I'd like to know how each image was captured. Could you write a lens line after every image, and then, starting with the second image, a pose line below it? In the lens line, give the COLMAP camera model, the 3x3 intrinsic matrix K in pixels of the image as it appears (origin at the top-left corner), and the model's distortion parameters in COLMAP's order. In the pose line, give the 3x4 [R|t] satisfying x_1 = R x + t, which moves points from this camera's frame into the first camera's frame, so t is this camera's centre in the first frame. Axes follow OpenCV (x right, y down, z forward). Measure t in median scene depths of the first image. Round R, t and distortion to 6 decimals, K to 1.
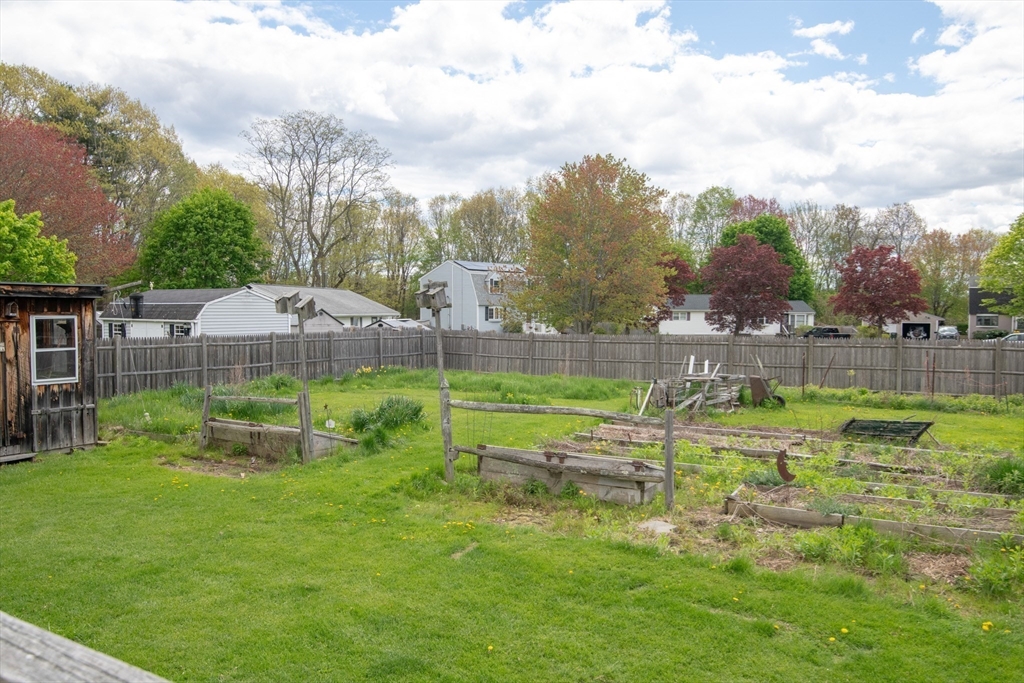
lens RADIAL K [[763.9, 0, 512.0], [0, 763.9, 341.5], [0, 0, 1]] dist [0.002486, -0.000658]
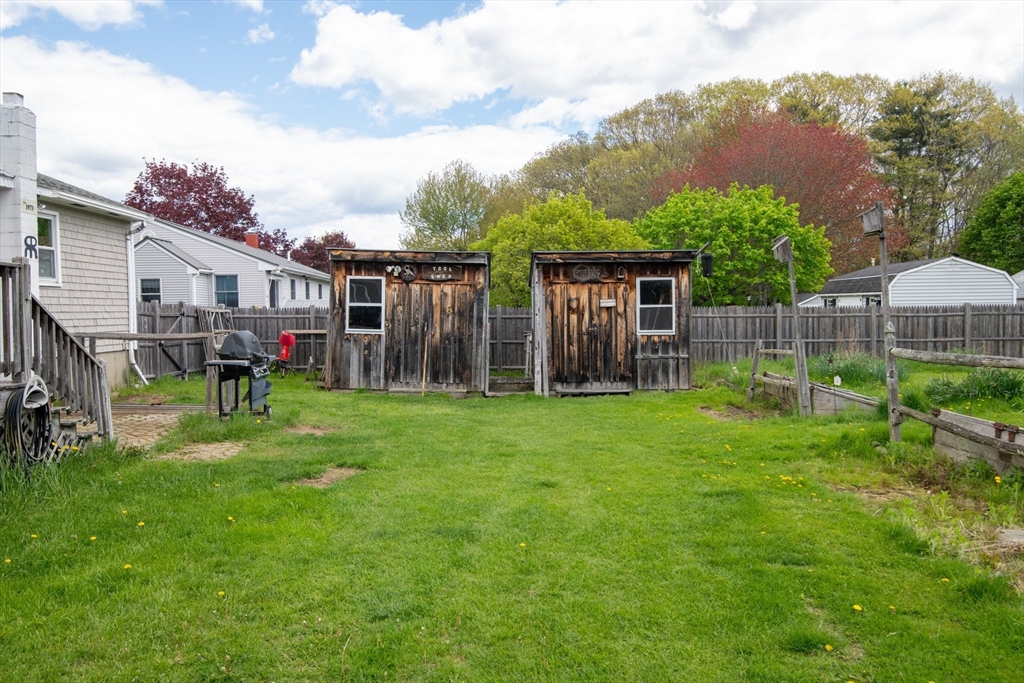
lens RADIAL K [[763.9, 0, 512.0], [0, 763.9, 341.5], [0, 0, 1]] dist [0.002486, -0.000658]
pose [[0.521585, 0.026146, -0.852799, 0.298727], [-0.019745, 0.999633, 0.018571, 0.047337], [0.852971, 0.007152, 0.521909, 0.182873]]
